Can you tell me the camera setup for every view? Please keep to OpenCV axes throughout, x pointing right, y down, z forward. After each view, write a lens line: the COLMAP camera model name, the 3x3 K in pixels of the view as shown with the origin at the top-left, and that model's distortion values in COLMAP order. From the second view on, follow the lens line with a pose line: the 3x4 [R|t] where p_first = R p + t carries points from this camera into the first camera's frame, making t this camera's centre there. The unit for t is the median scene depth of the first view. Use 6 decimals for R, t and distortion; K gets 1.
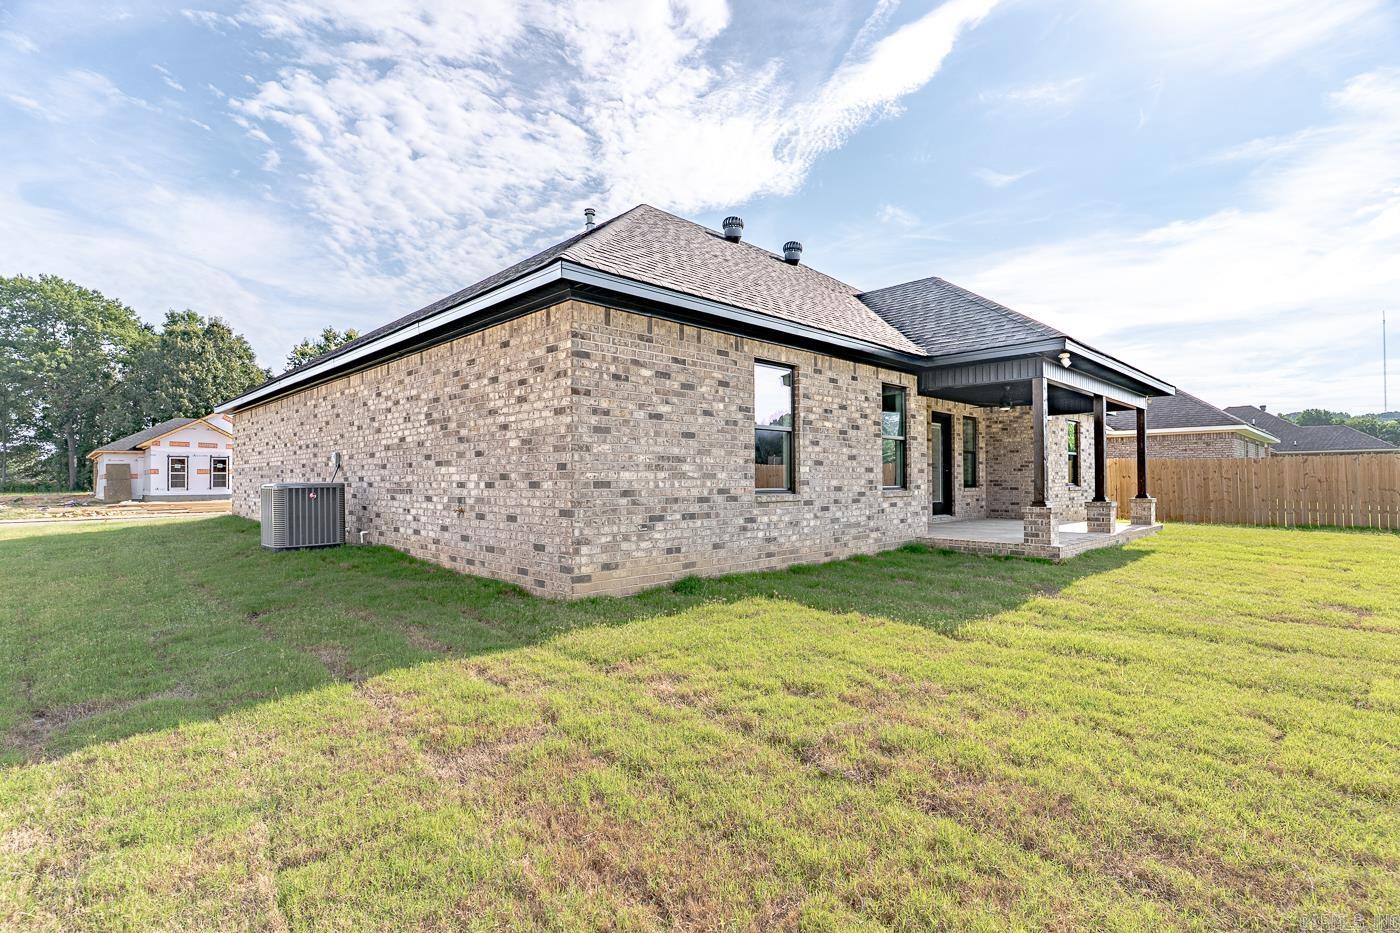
lens RADIAL K [[670.5, 0, 693.7], [0, 670.5, 473.6], [0, 0, 1]] dist [-0.000055, -0.001358]
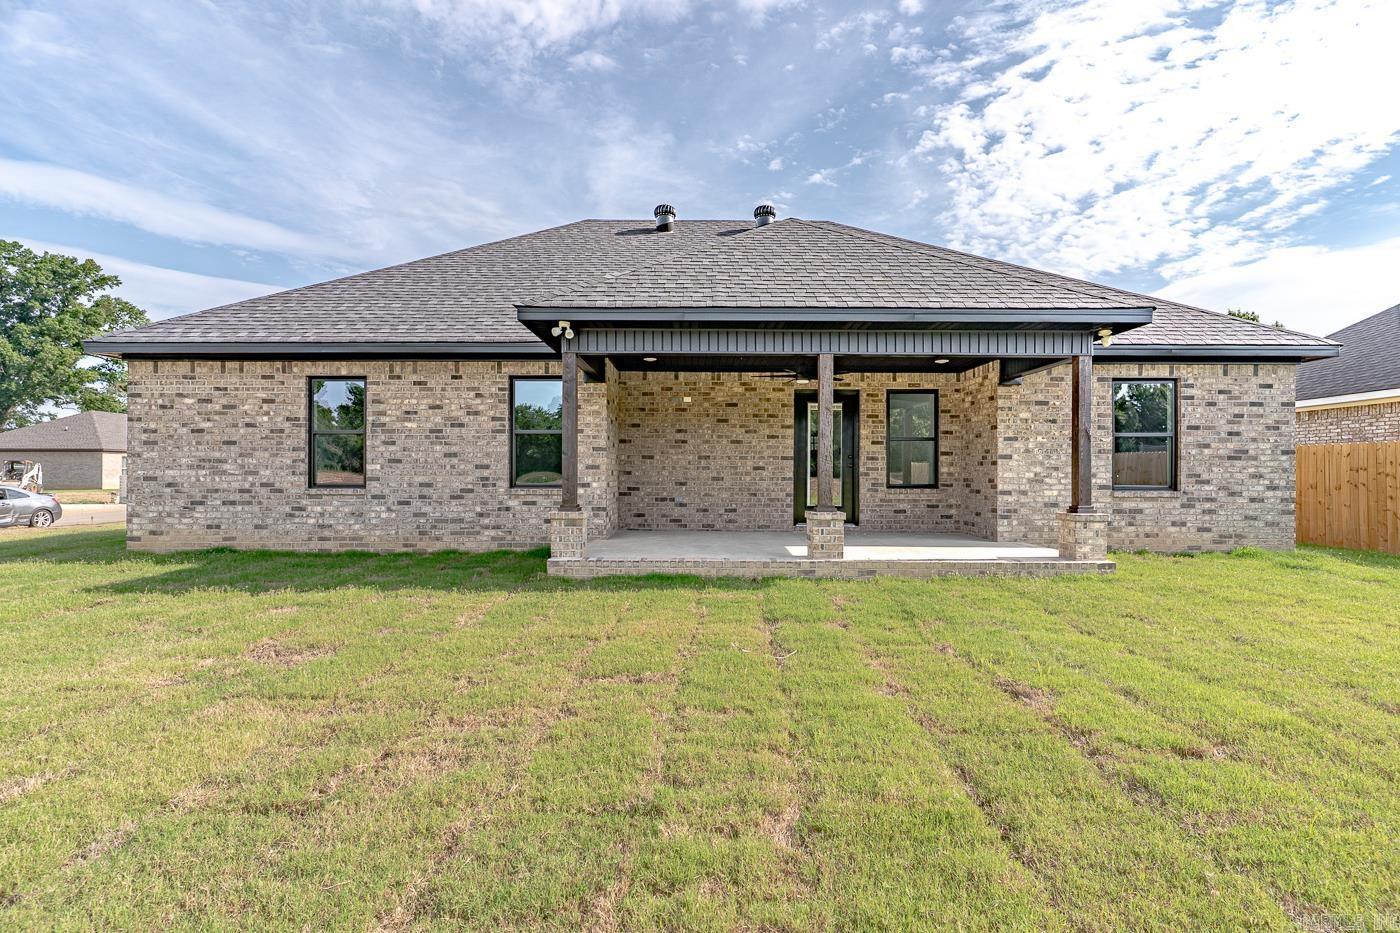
lens RADIAL K [[670.5, 0, 696.3], [0, 670.5, 472.8], [0, 0, 1]] dist [-0.000055, -0.001358]
pose [[0.710525, 0.004332, -0.703659, 1.250610], [0.002924, 0.999954, 0.009110, -0.004816], [0.703666, -0.008530, 0.710480, 0.544131]]
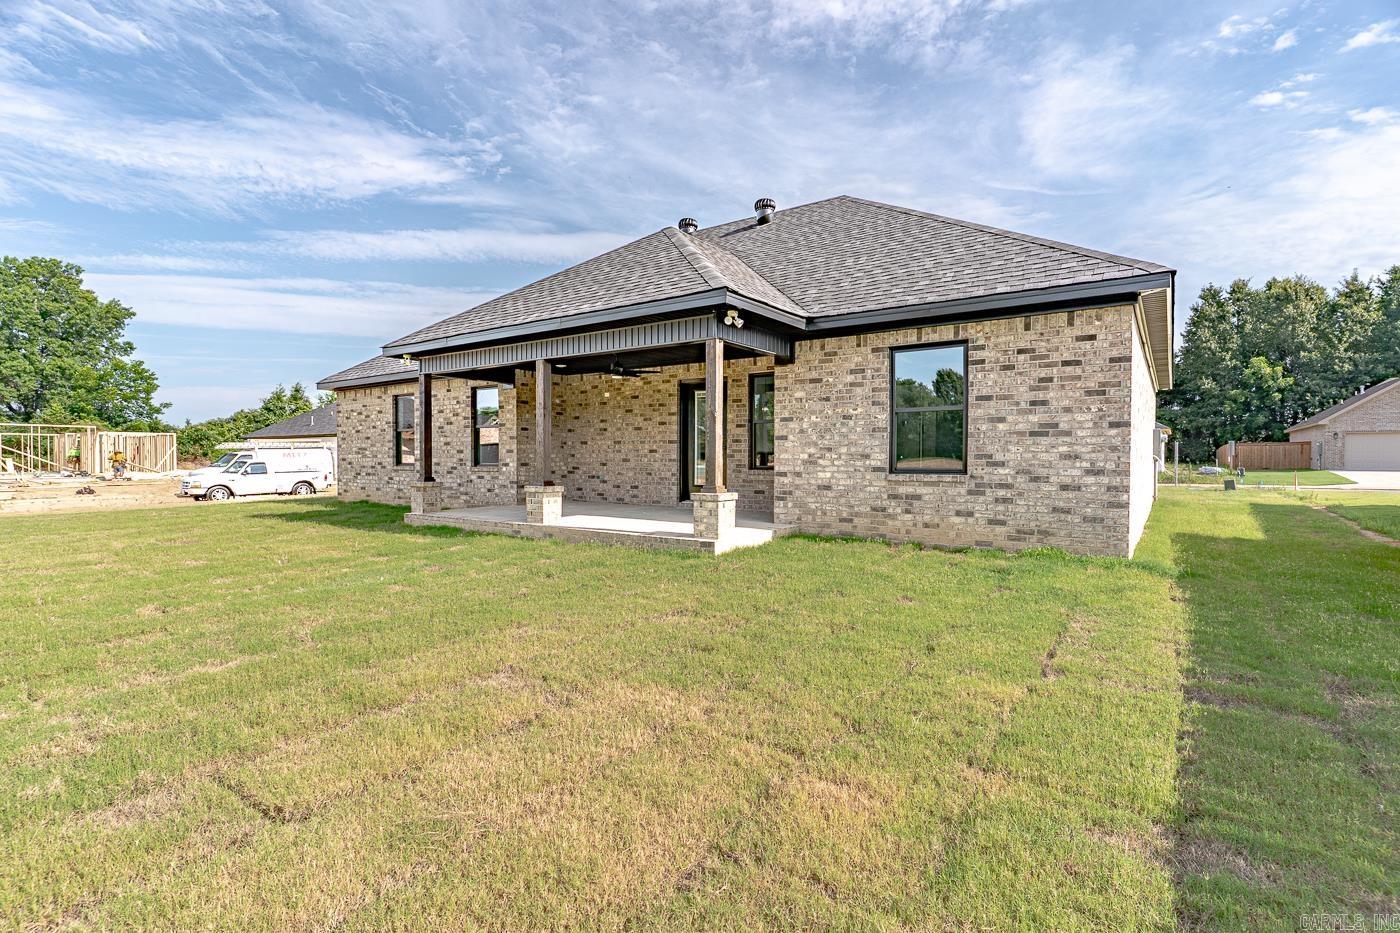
lens RADIAL K [[670.5, 0, 692.9], [0, 670.5, 468.0], [0, 0, 1]] dist [-0.000055, -0.001358]
pose [[0.165477, 0.021828, -0.985972, 1.856864], [0.011910, 0.999638, 0.024130, 0.001198], [0.986142, -0.015736, 0.165158, 1.321137]]
